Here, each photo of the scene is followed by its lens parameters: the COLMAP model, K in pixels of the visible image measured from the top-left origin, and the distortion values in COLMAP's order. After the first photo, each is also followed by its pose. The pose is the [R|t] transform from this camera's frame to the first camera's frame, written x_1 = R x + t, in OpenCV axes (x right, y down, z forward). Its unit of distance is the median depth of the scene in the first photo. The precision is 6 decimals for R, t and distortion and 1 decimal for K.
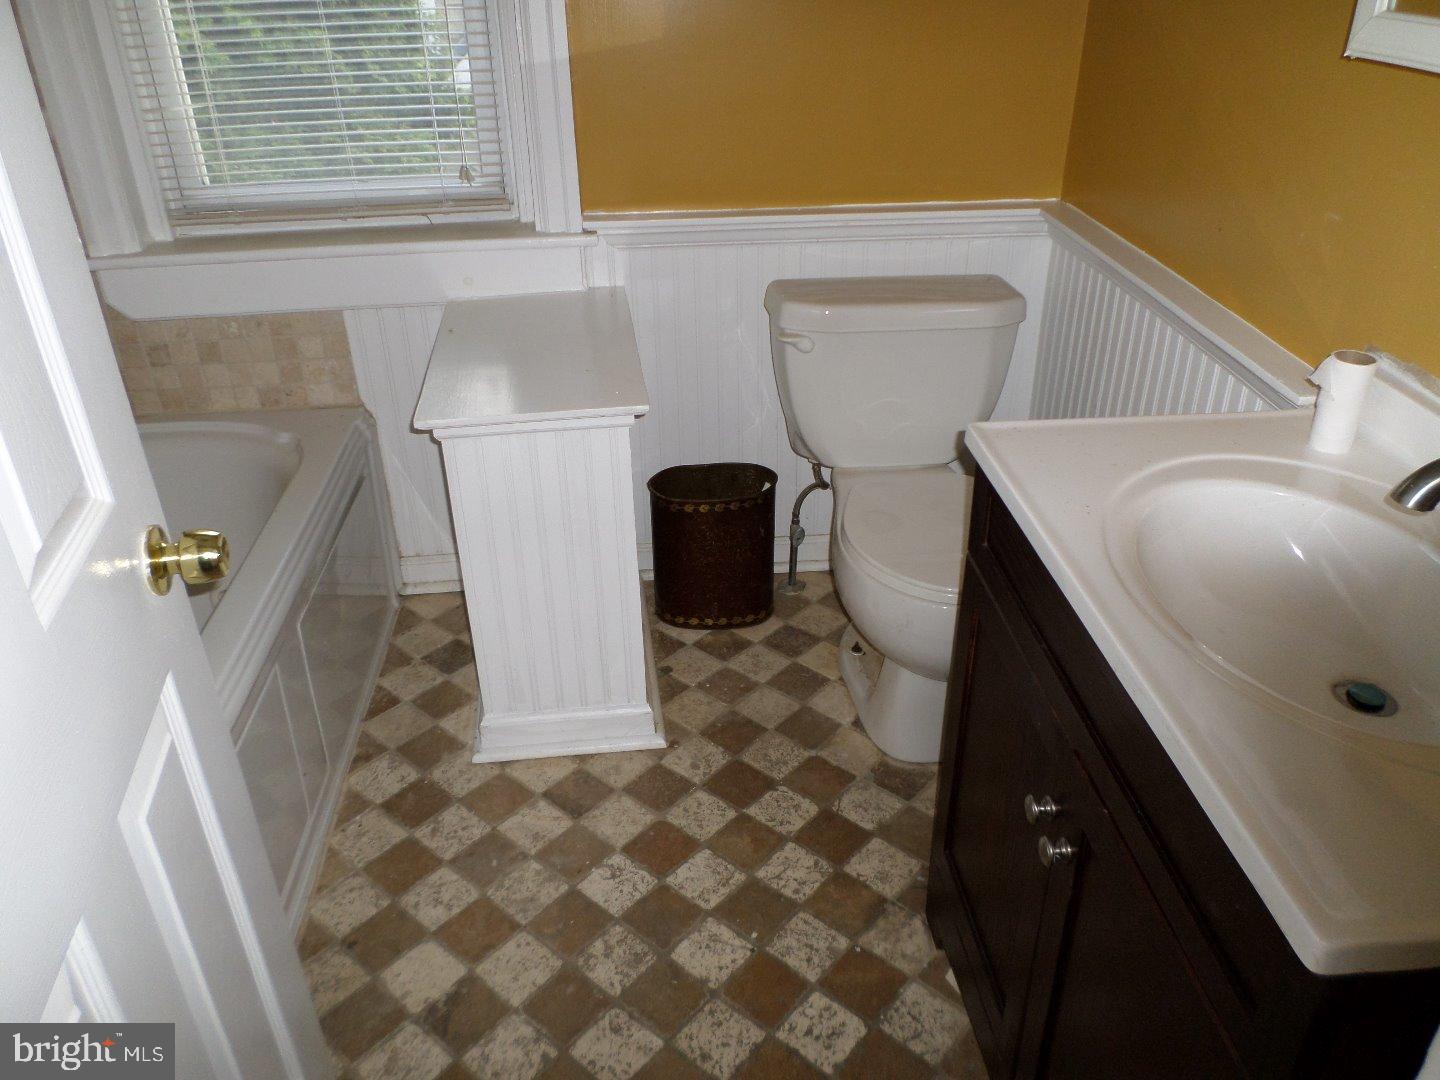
lens RADIAL K [[1101.4, 0, 716.5], [0, 1101.4, 543.5], [0, 0, 1]] dist [-0.021585, 0.007886]
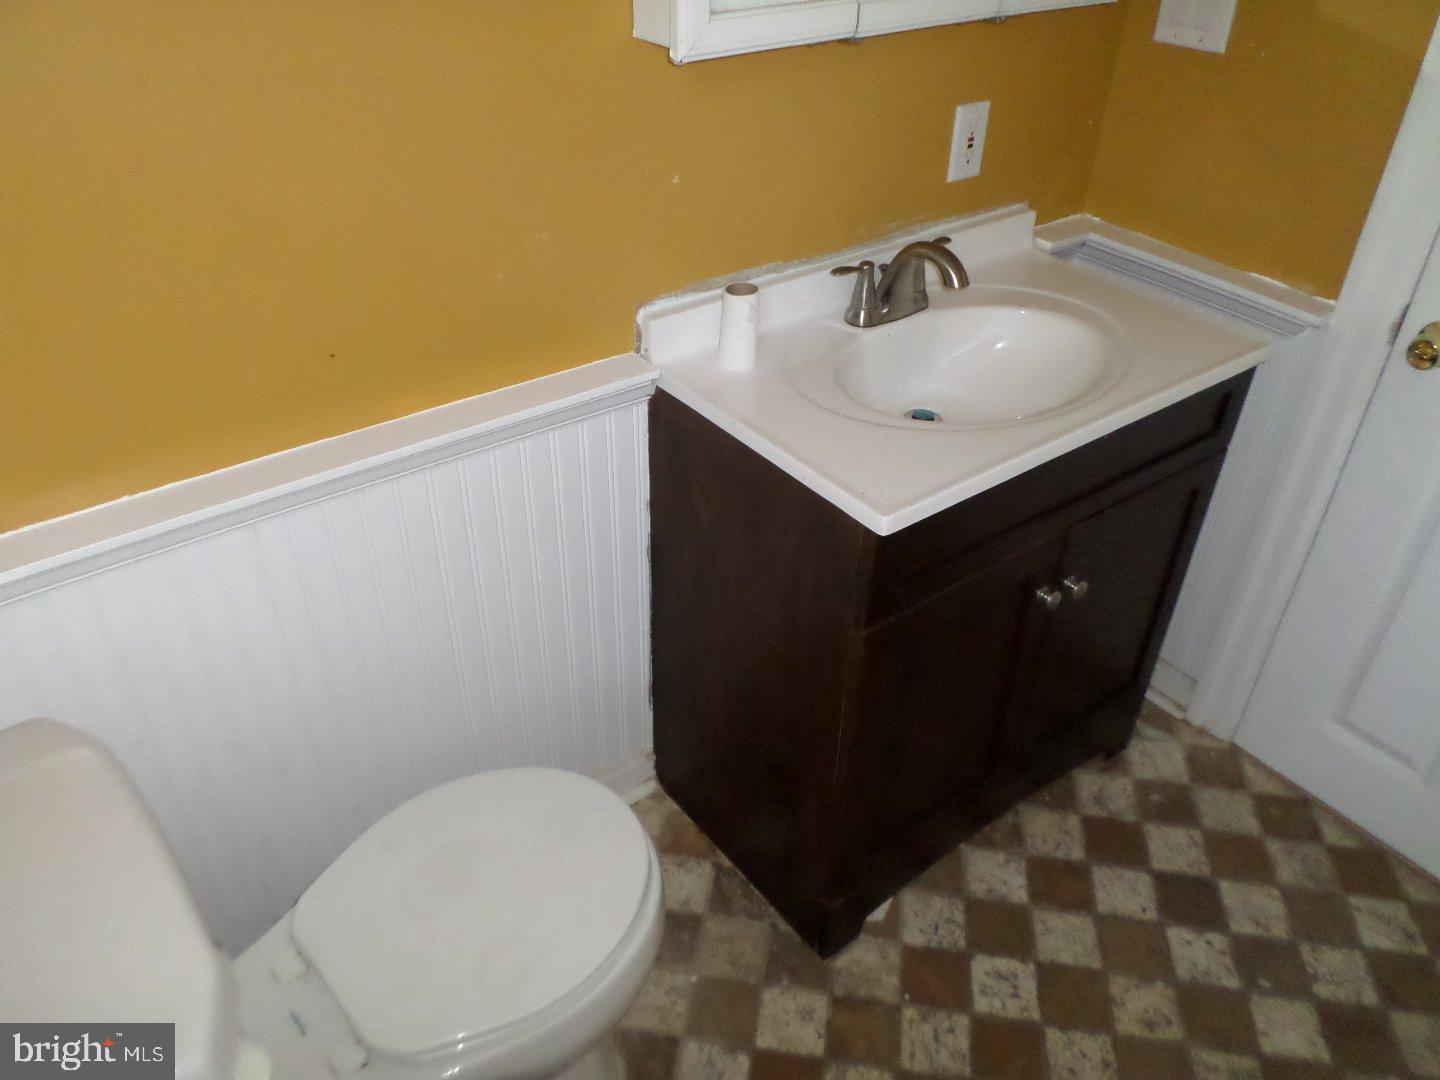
lens RADIAL K [[1101.4, 0, 714.8], [0, 1101.4, 533.7], [0, 0, 1]] dist [-0.021585, 0.007886]
pose [[-0.534787, -0.478964, 0.696129, -0.279183], [0.417618, 0.566367, 0.710509, -0.670783], [-0.734573, 0.670687, -0.102862, 1.002257]]
